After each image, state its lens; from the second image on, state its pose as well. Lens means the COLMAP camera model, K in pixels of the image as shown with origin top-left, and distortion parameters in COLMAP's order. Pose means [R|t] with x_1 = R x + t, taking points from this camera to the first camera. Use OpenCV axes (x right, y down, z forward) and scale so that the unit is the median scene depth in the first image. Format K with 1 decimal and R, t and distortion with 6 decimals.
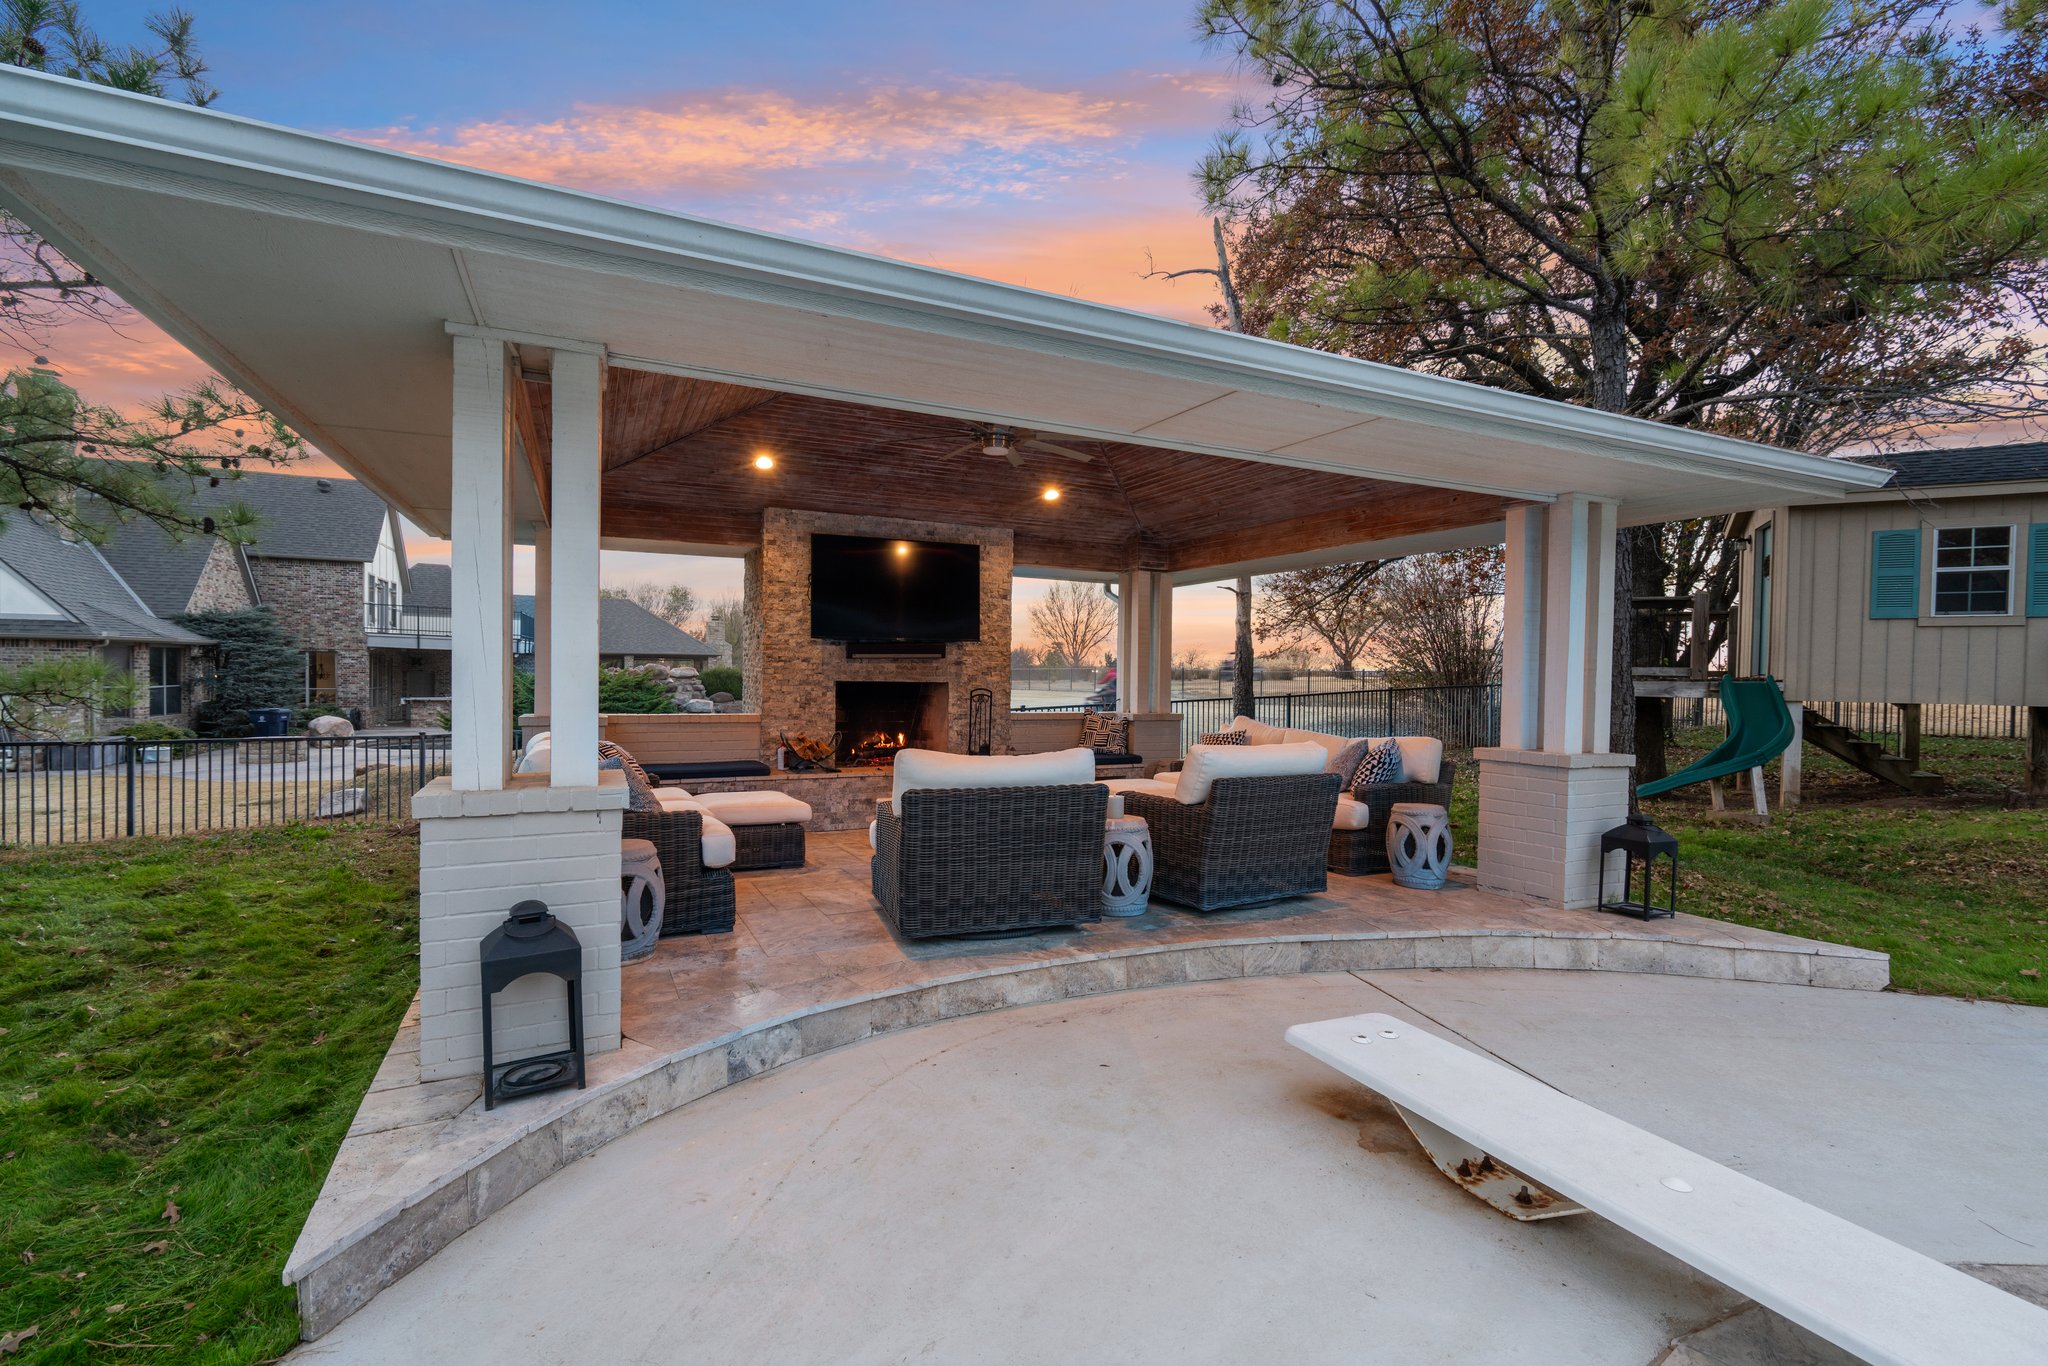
lens RADIAL K [[922.3, 0, 1024.0], [0, 922.3, 683.0], [0, 0, 1]] dist [-0.011766, 0.000473]
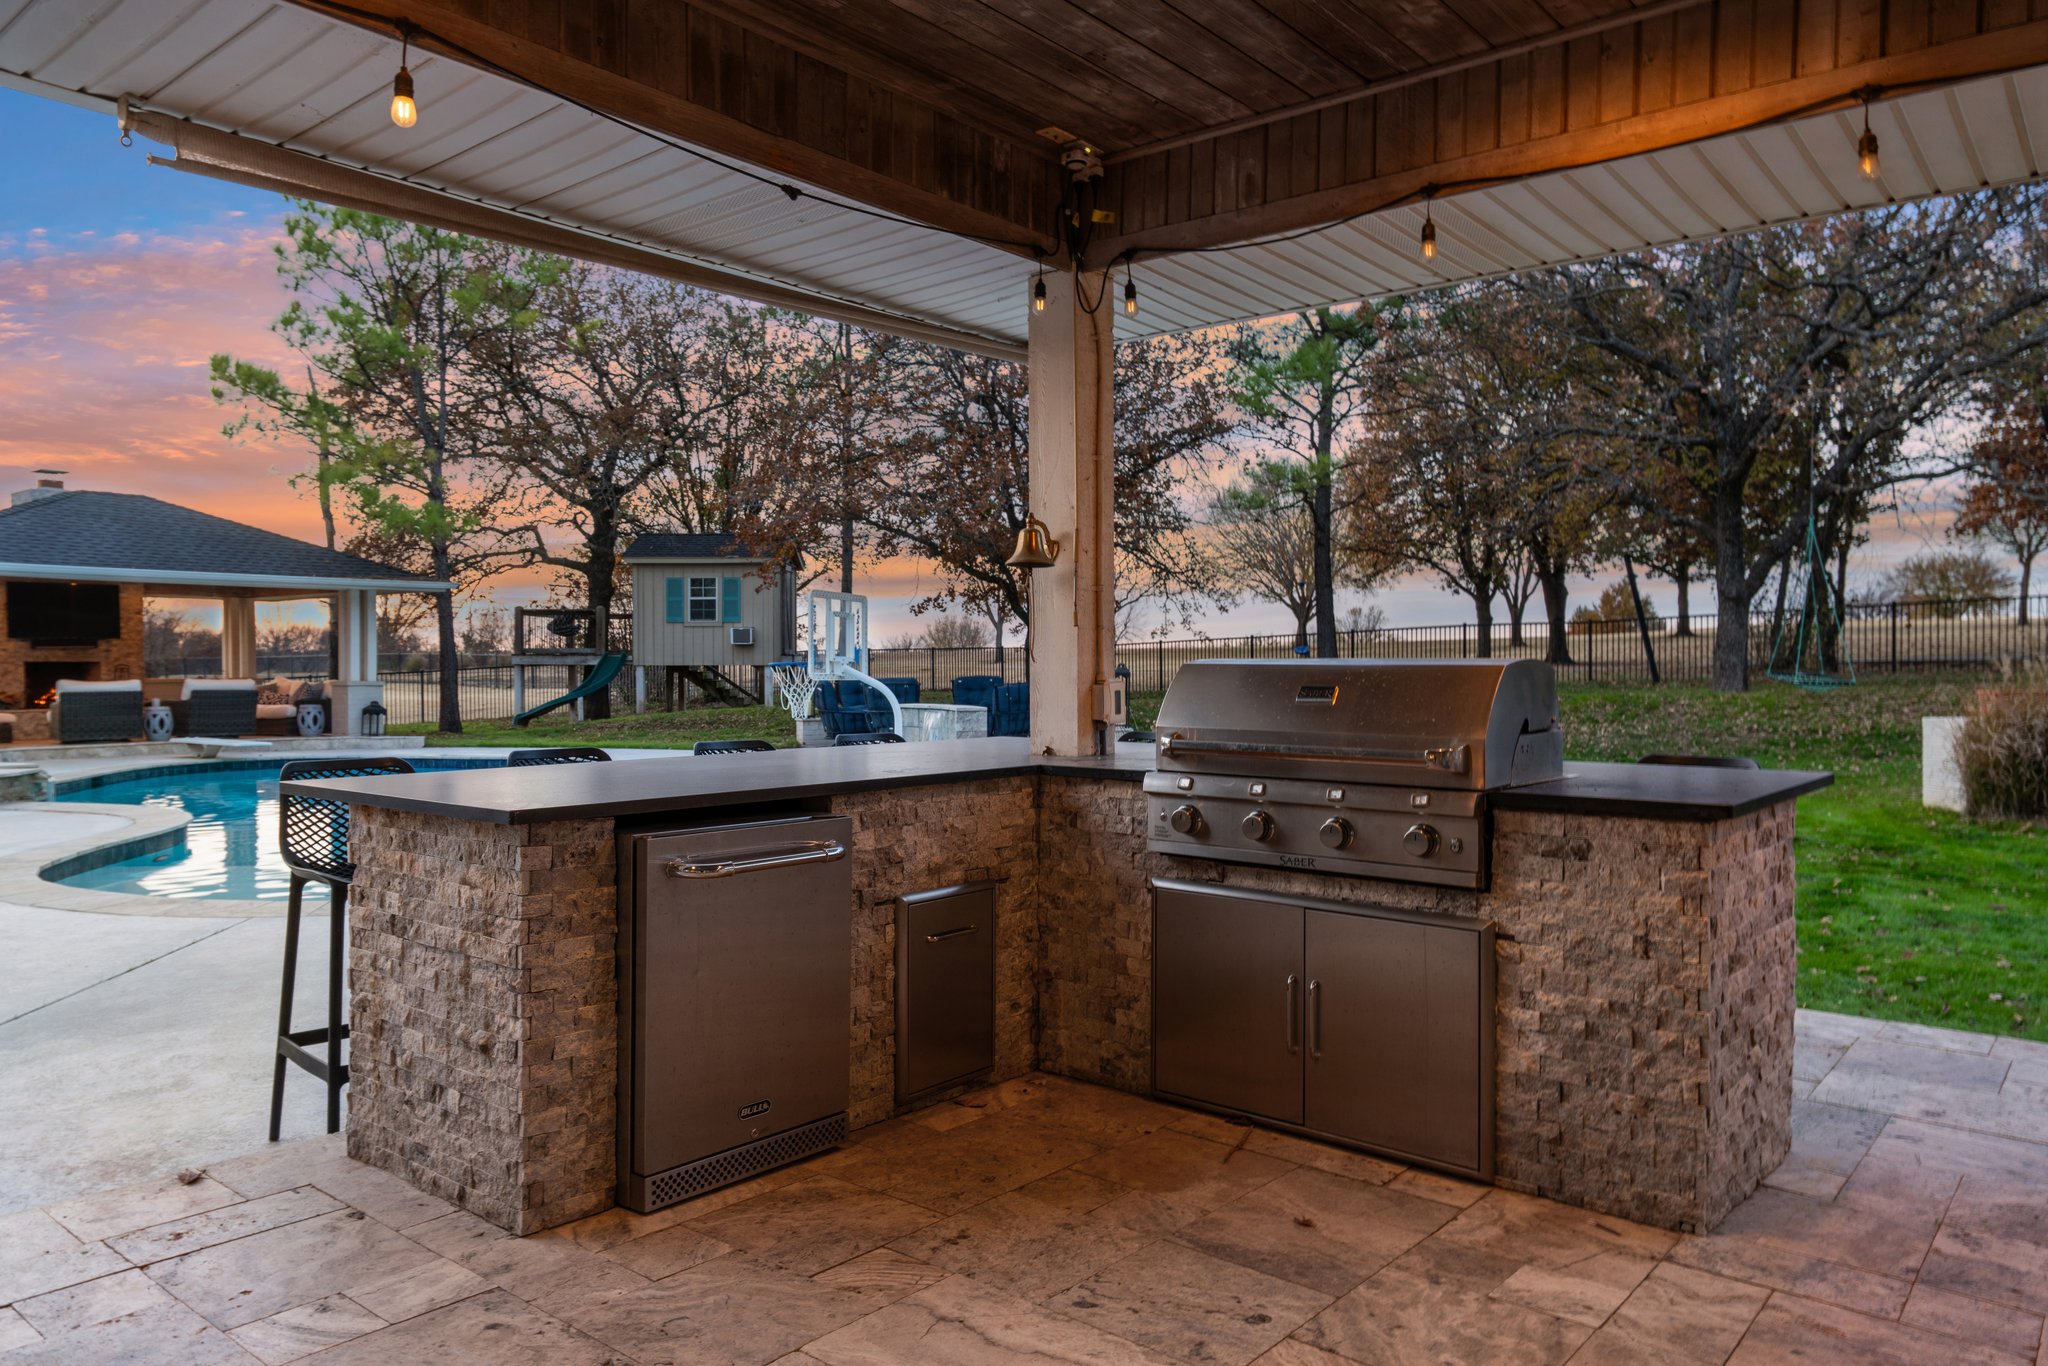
lens RADIAL K [[1403.3, 0, 1024.0], [0, 1403.3, 683.0], [0, 0, 1]] dist [0.010071, 0.004253]
pose [[0.906167, -0.021789, 0.422358, 0.384620], [0.019592, 0.999763, 0.009542, 0.049580], [-0.422466, -0.000372, 0.906379, -2.236069]]
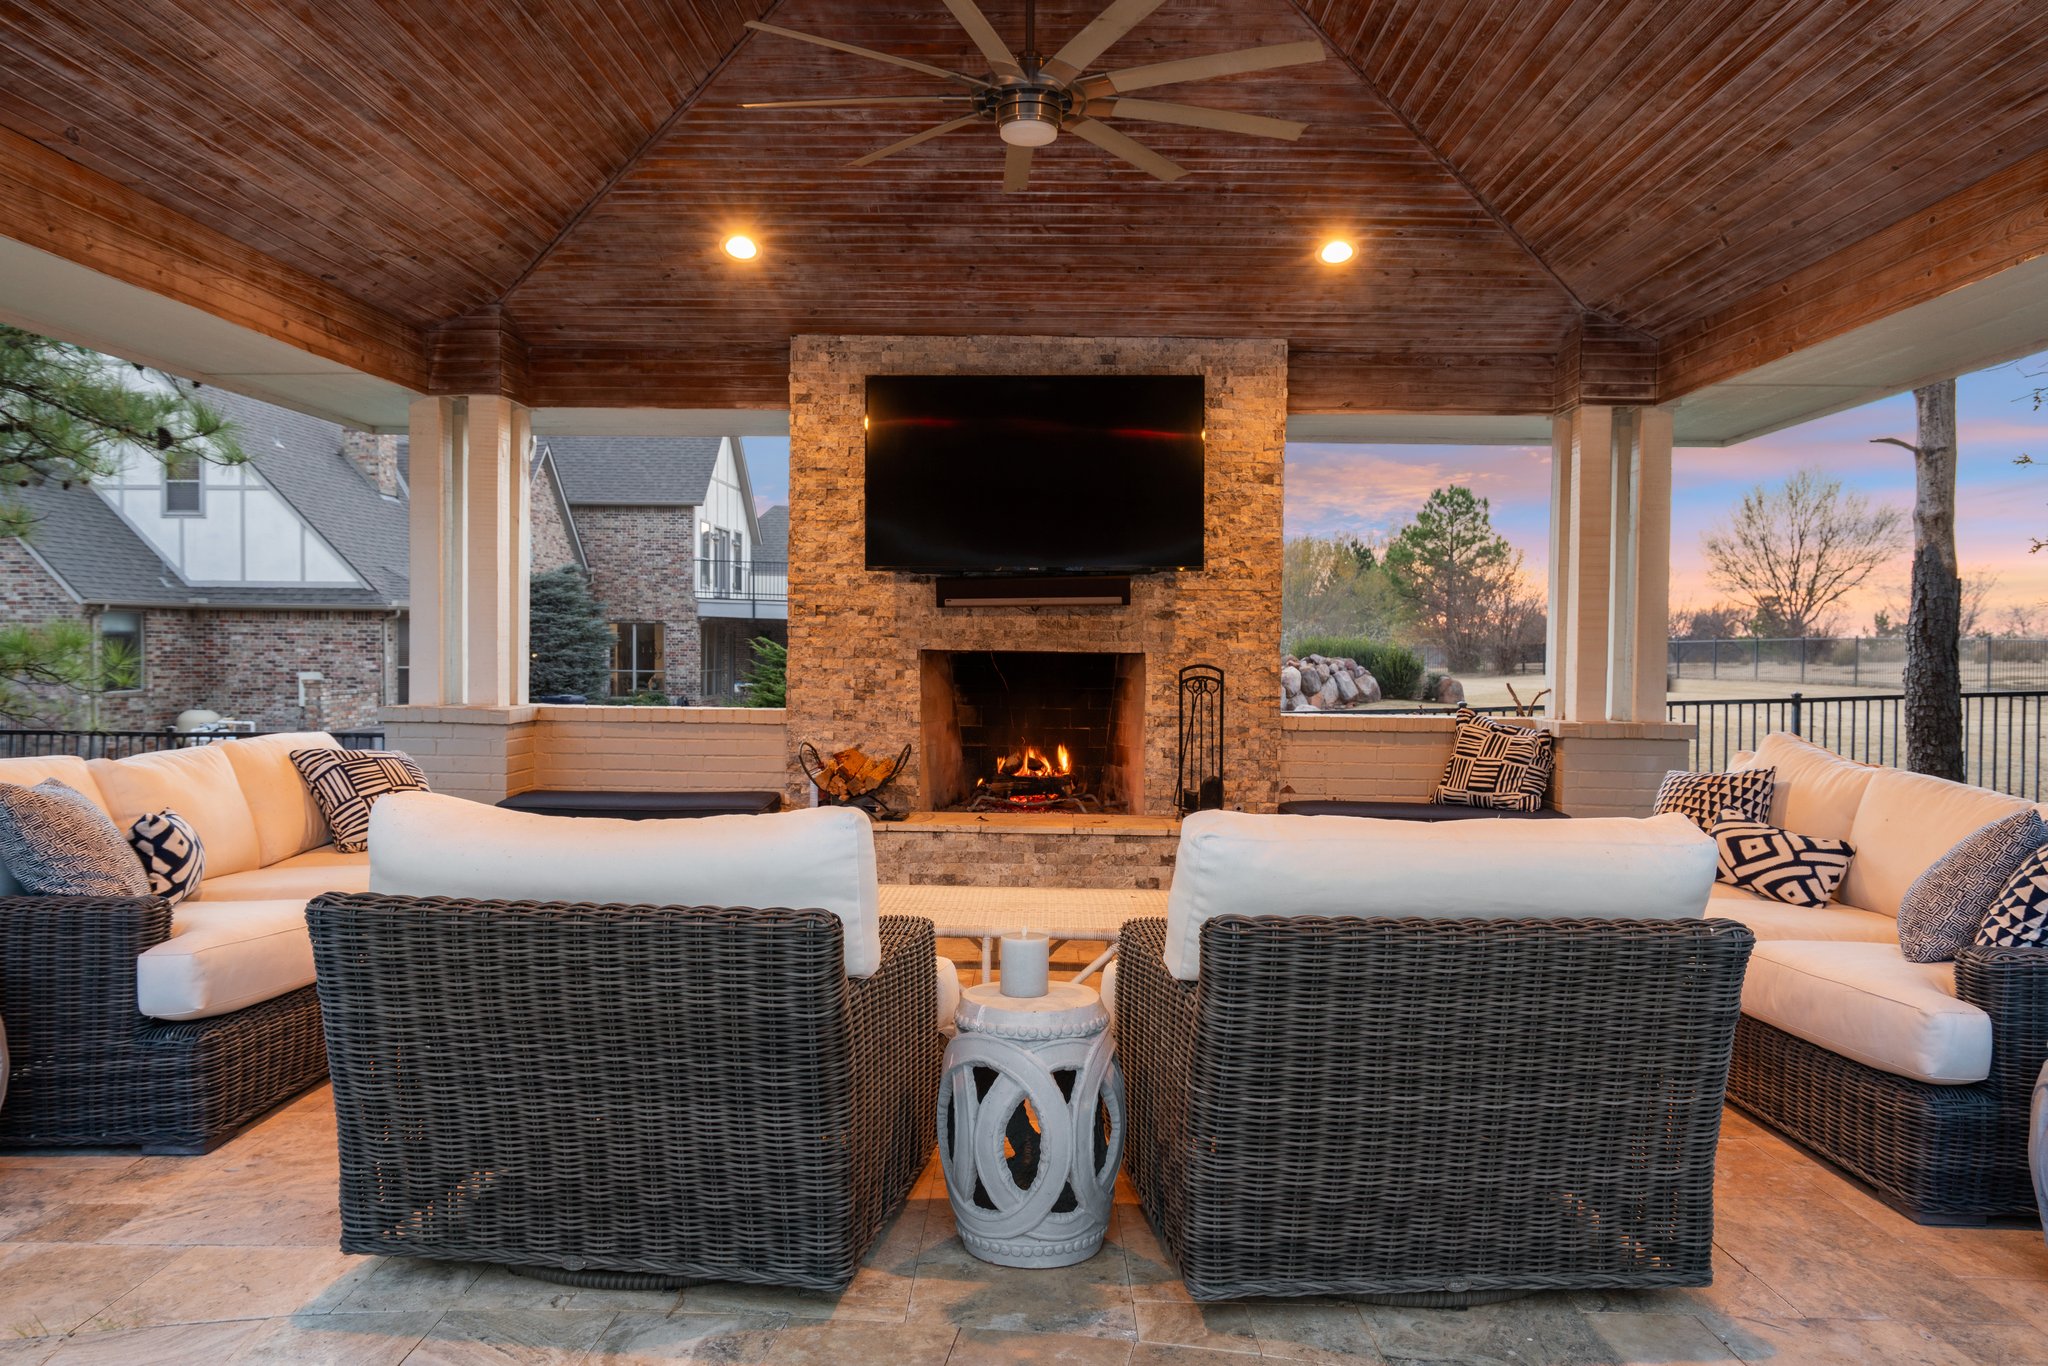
lens RADIAL K [[1403.3, 0, 1024.0], [0, 1403.3, 683.0], [0, 0, 1]] dist [0.010071, 0.004253]
pose [[0.892182, 0.007515, -0.451613, 0.206644], [-0.002710, 0.999933, 0.011284, 0.007294], [0.451668, -0.008843, 0.892142, 0.281922]]
